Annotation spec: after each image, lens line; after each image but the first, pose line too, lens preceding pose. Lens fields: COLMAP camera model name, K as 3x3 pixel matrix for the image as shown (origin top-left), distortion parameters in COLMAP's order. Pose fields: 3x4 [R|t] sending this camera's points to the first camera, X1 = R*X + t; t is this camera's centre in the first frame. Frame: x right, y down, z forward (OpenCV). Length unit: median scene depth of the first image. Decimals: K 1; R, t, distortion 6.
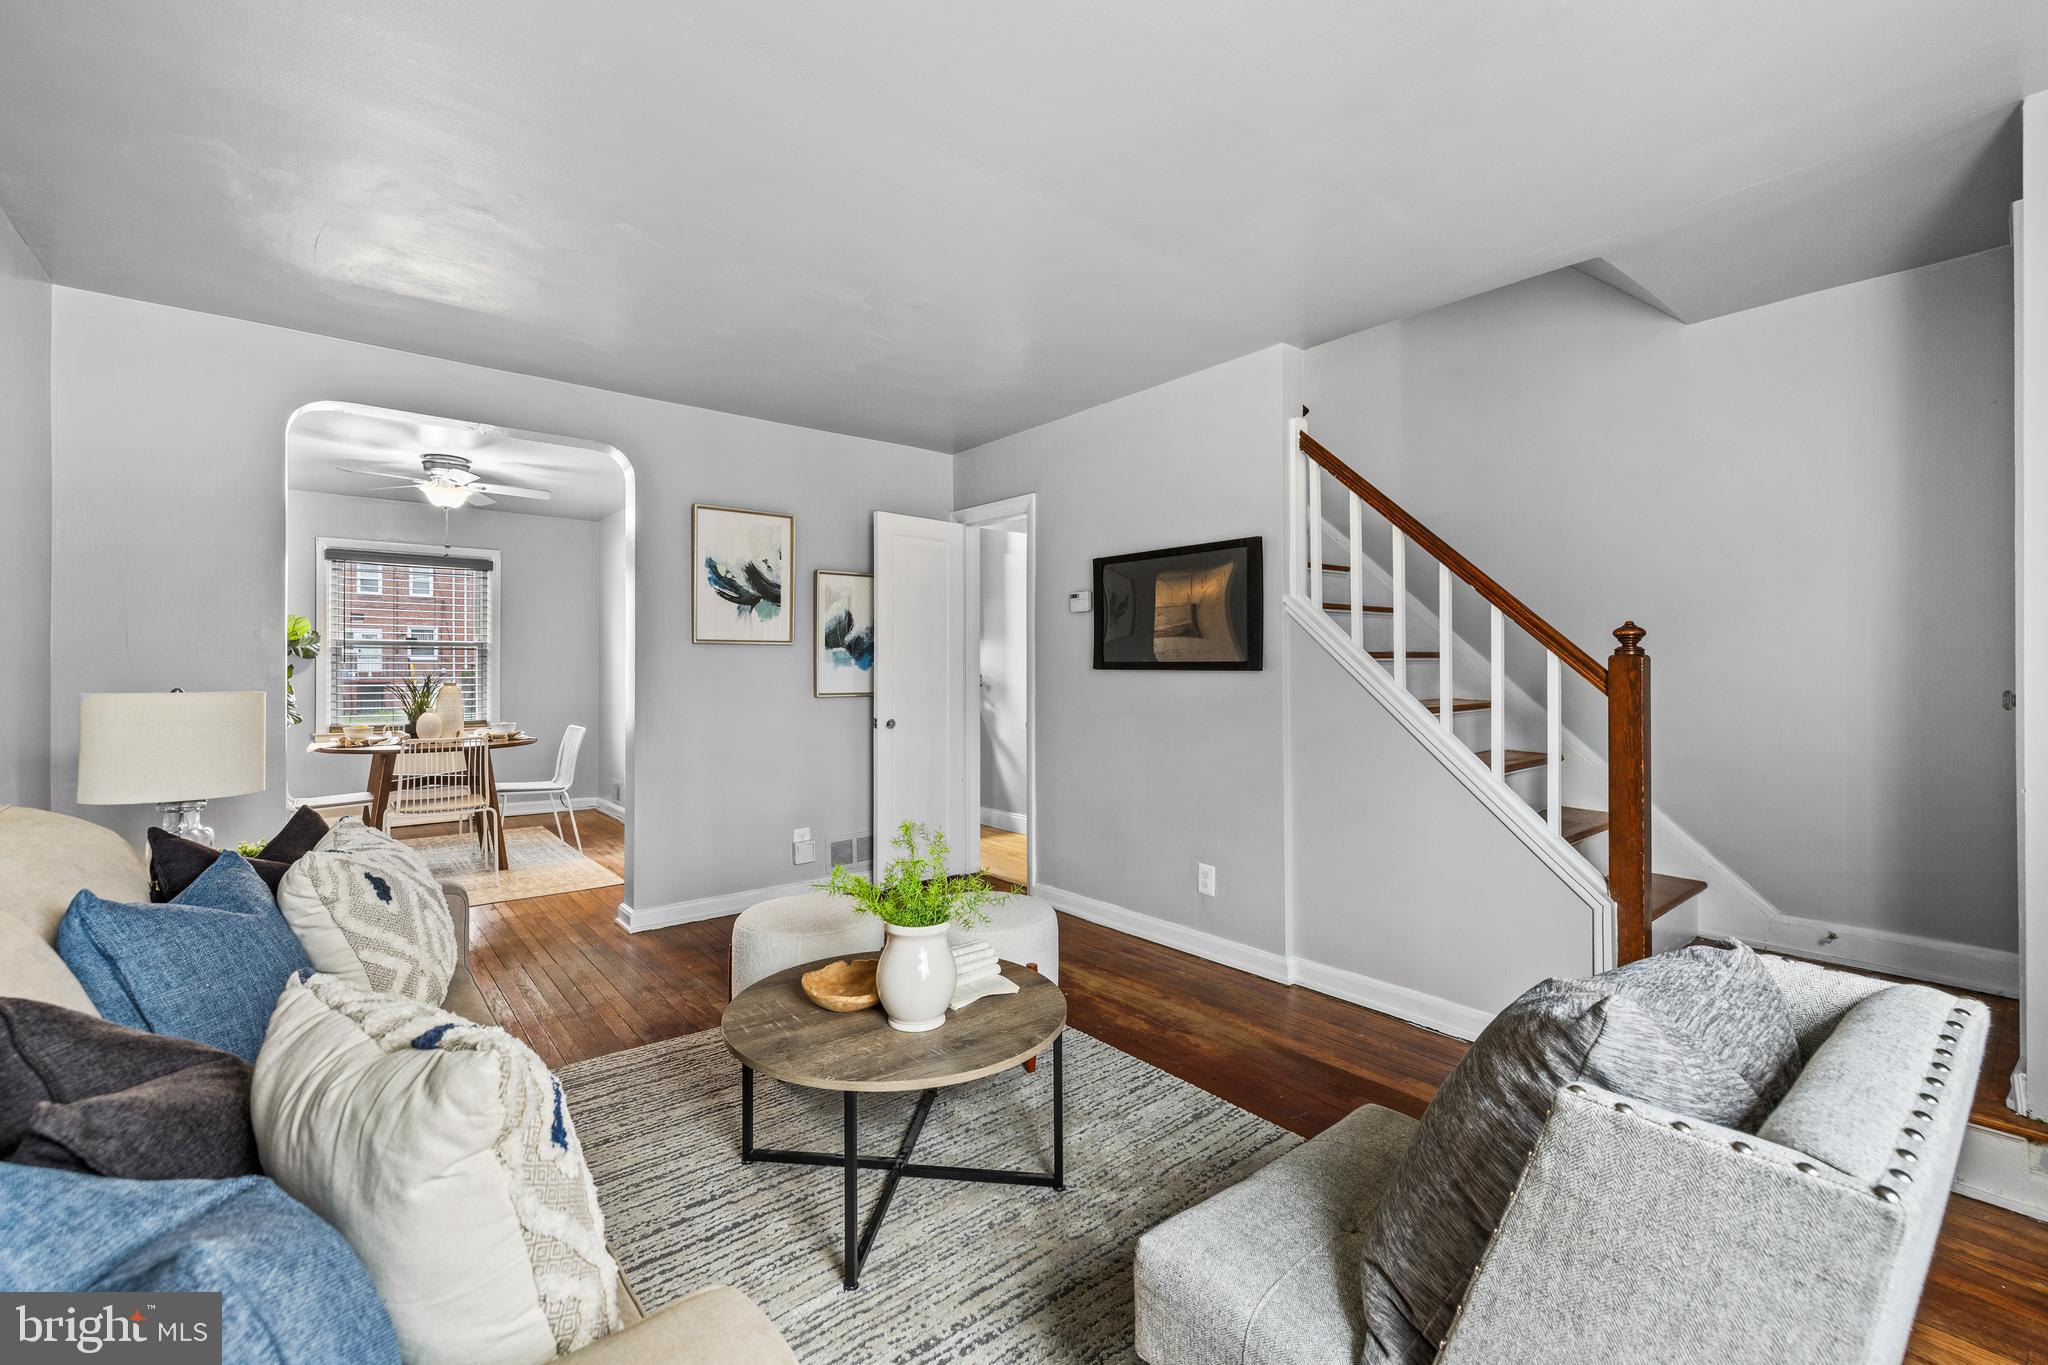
lens RADIAL K [[861.1, 0, 1014.5], [0, 861.1, 666.4], [0, 0, 1]] dist [0.000279, -0.000041]
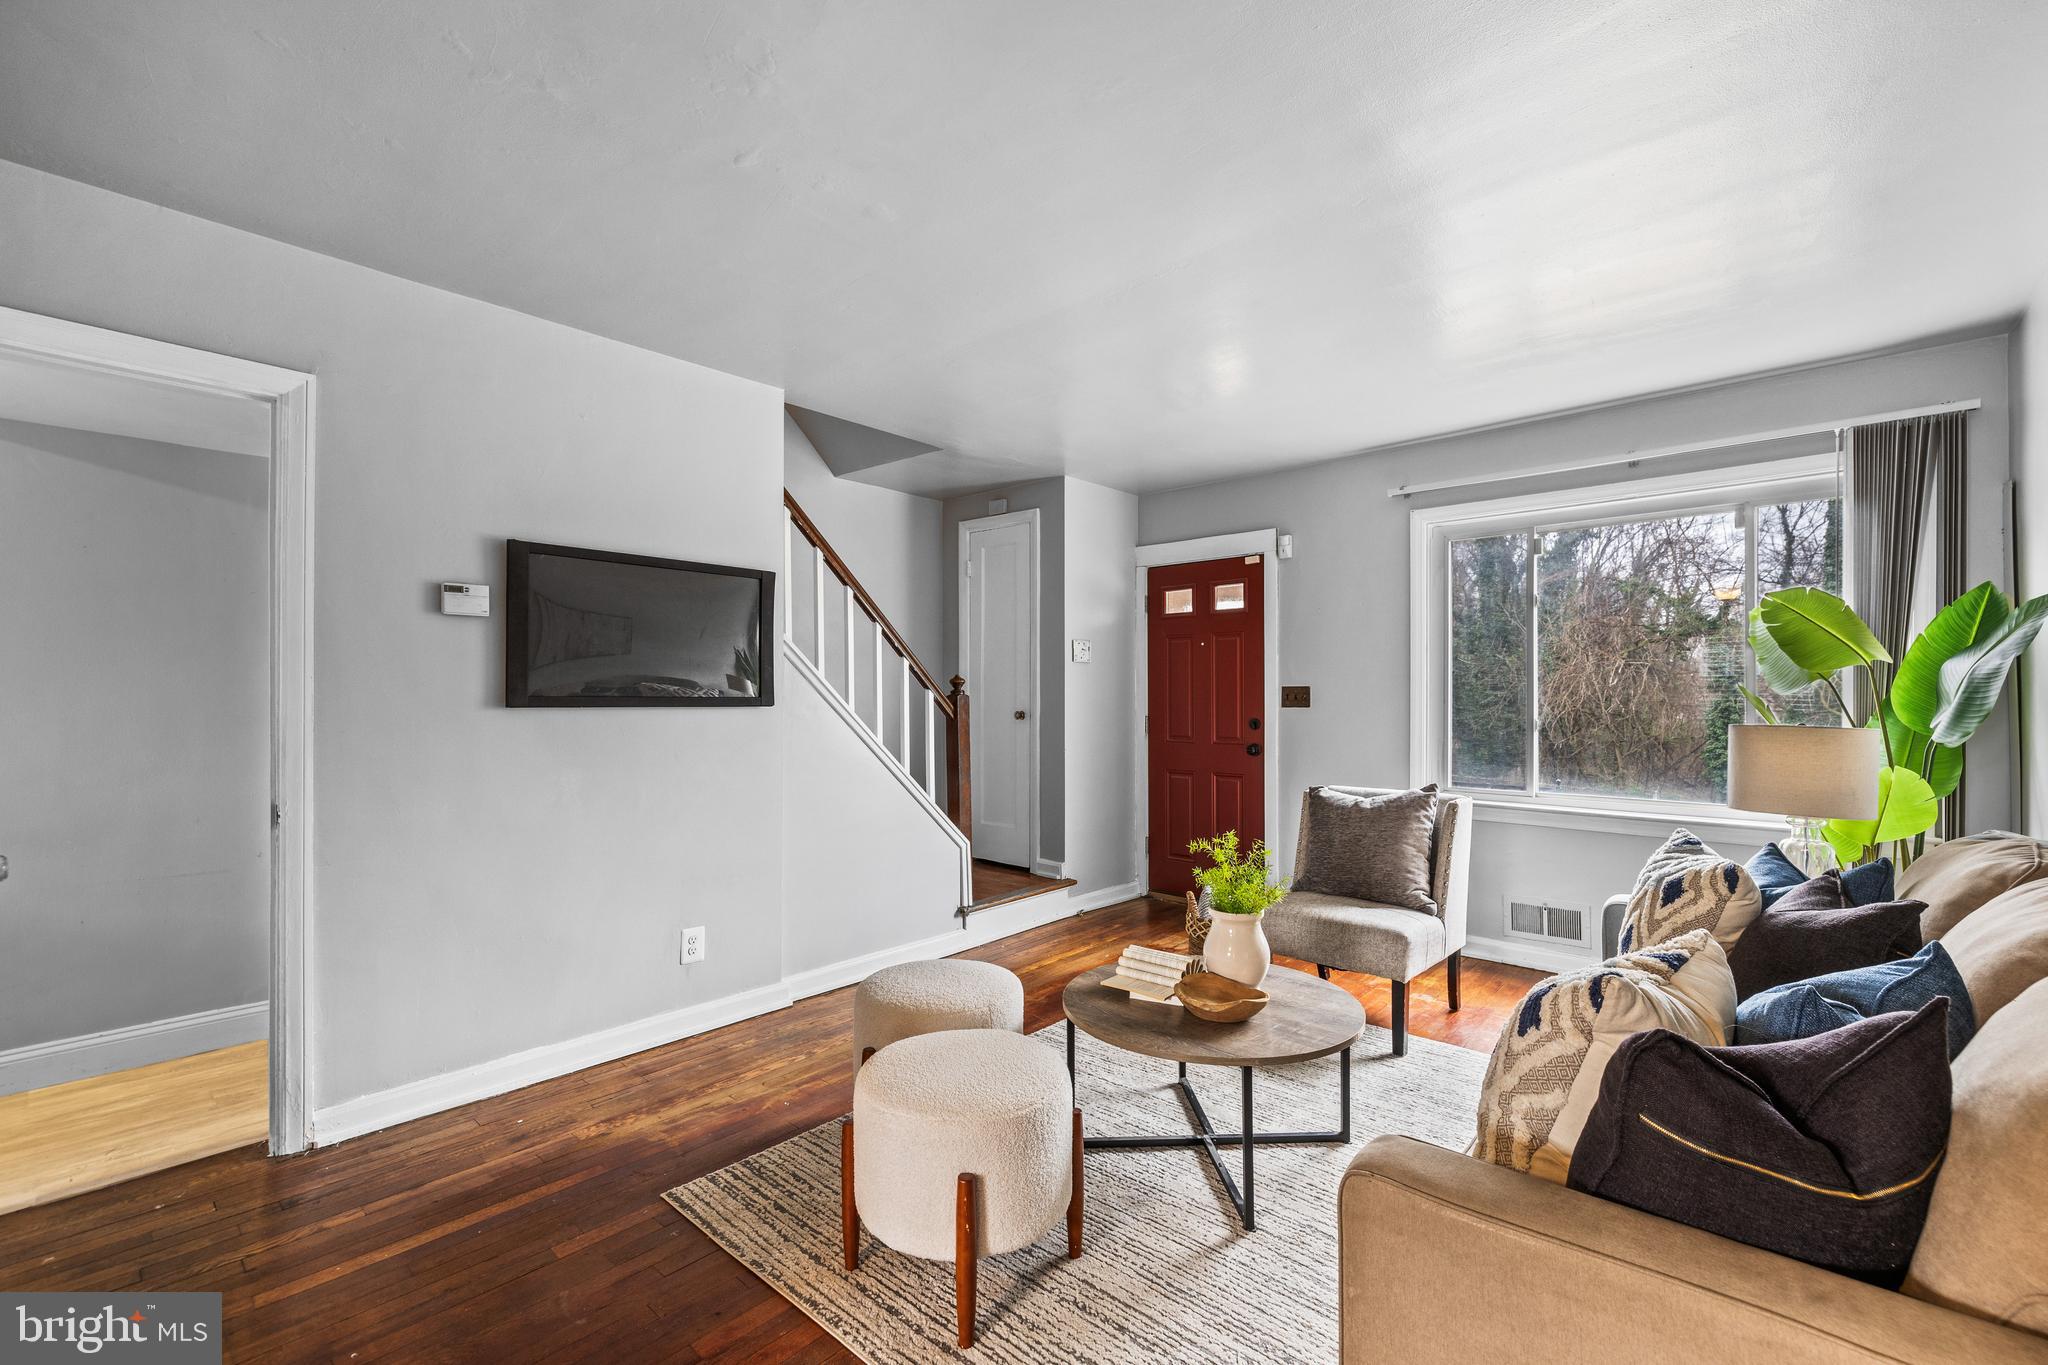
lens RADIAL K [[862.3, 0, 1016.5], [0, 862.3, 687.2], [0, 0, 1]] dist [0.001003, 0.000168]
pose [[-0.159783, 0.010349, 0.987098, -0.553906], [-0.004116, 0.999929, -0.011150, -0.005045], [-0.987144, -0.005845, -0.159729, 0.644917]]
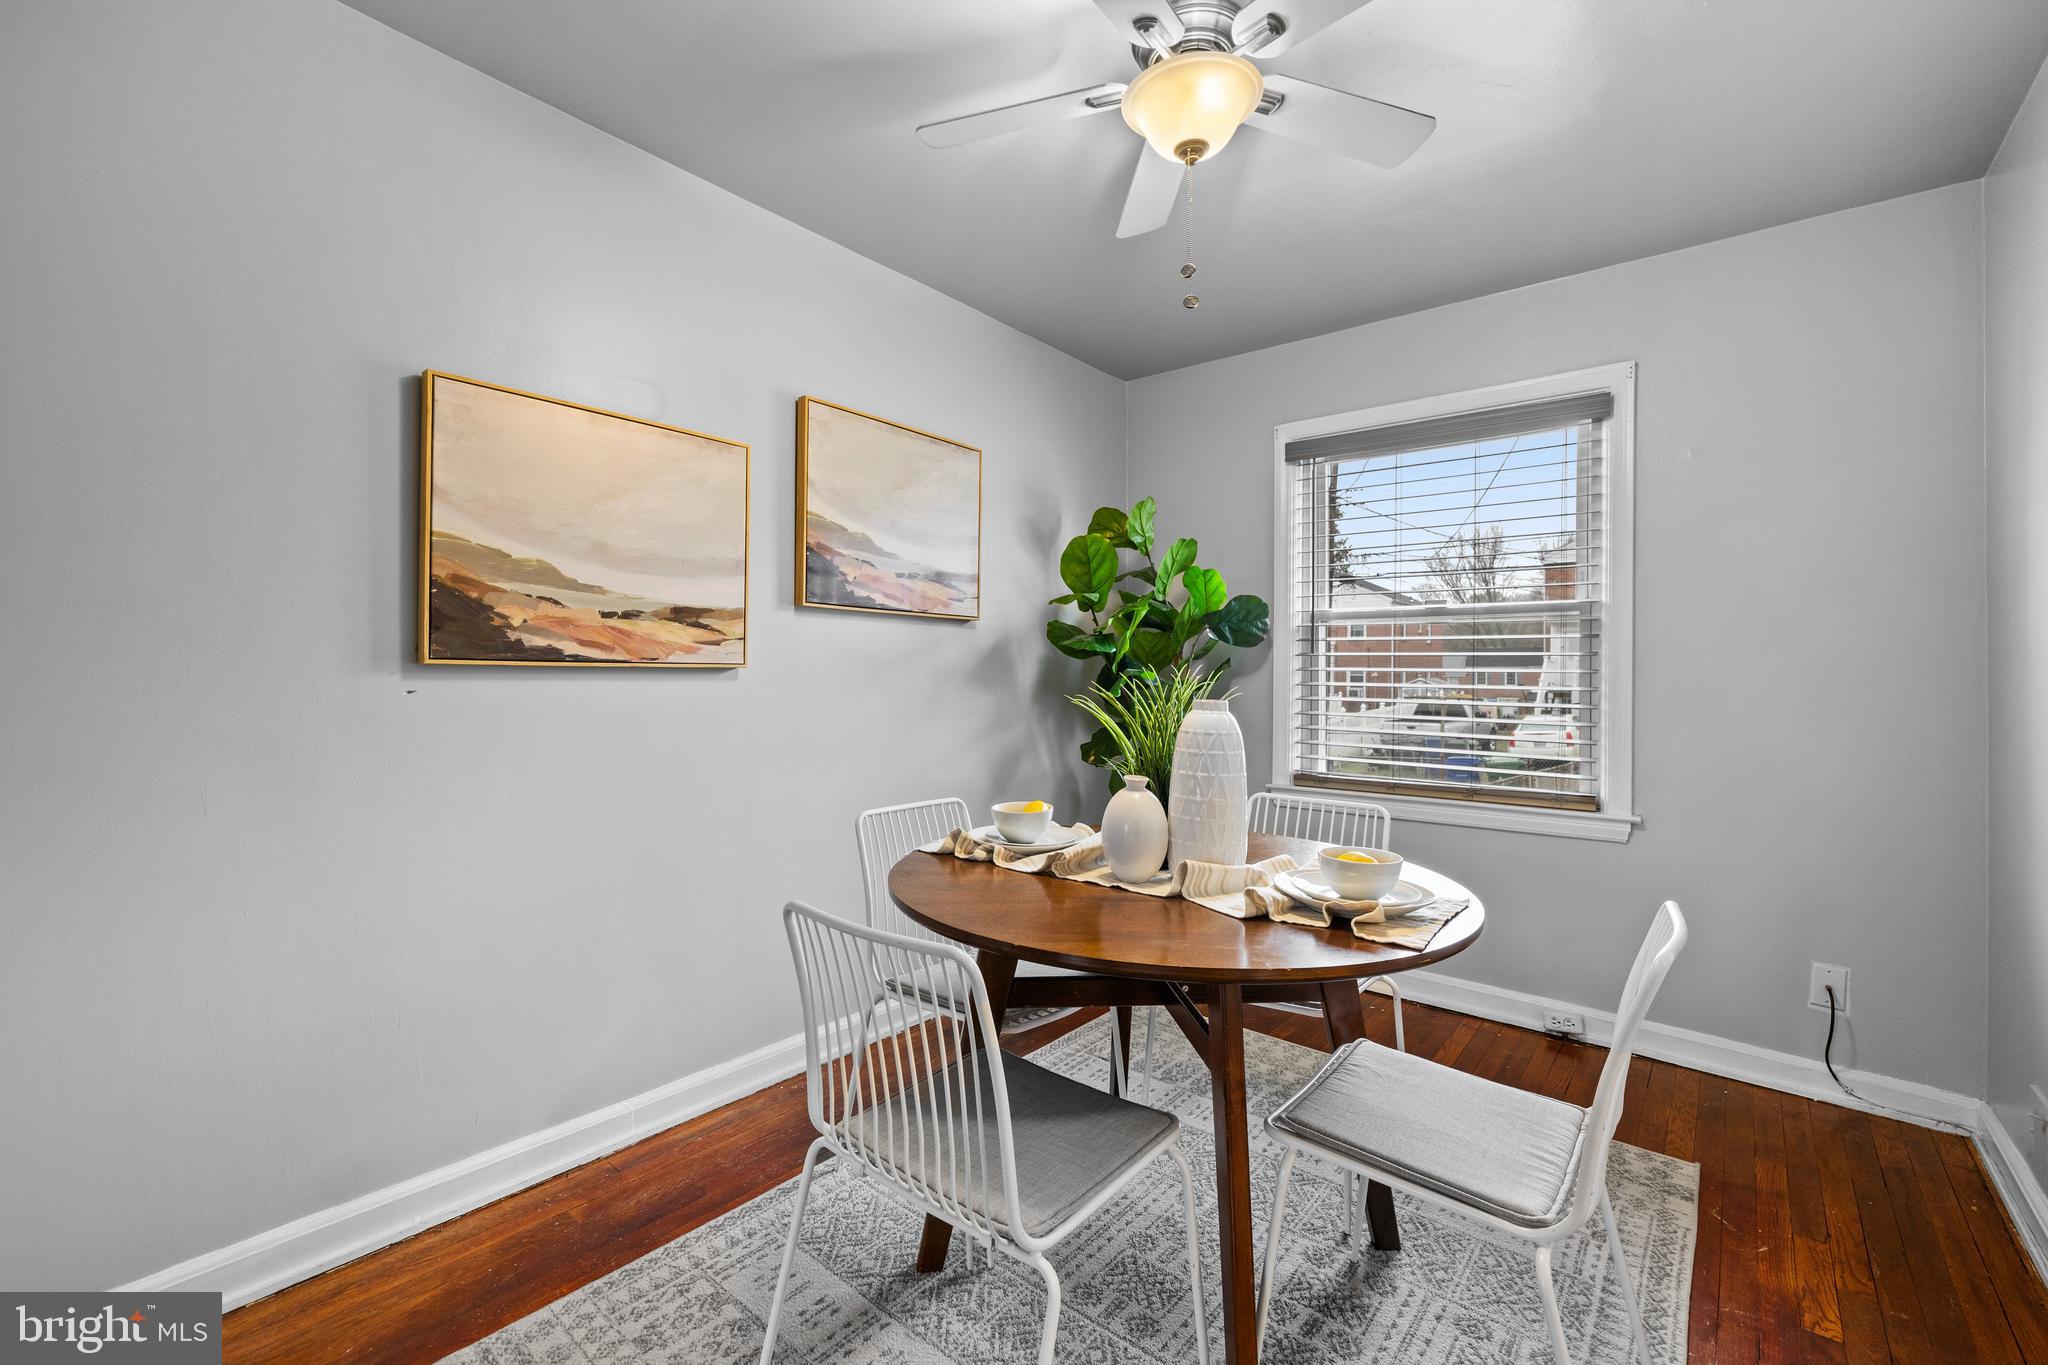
lens RADIAL K [[870.3, 0, 1017.3], [0, 870.3, 668.5], [0, 0, 1]] dist [0.005902, 0.000295]
pose [[0.189916, -0.002412, -0.981797, -0.405245], [-0.006748, 0.999970, -0.003762, 0.010343], [0.981777, 0.007340, 0.189894, 1.000595]]
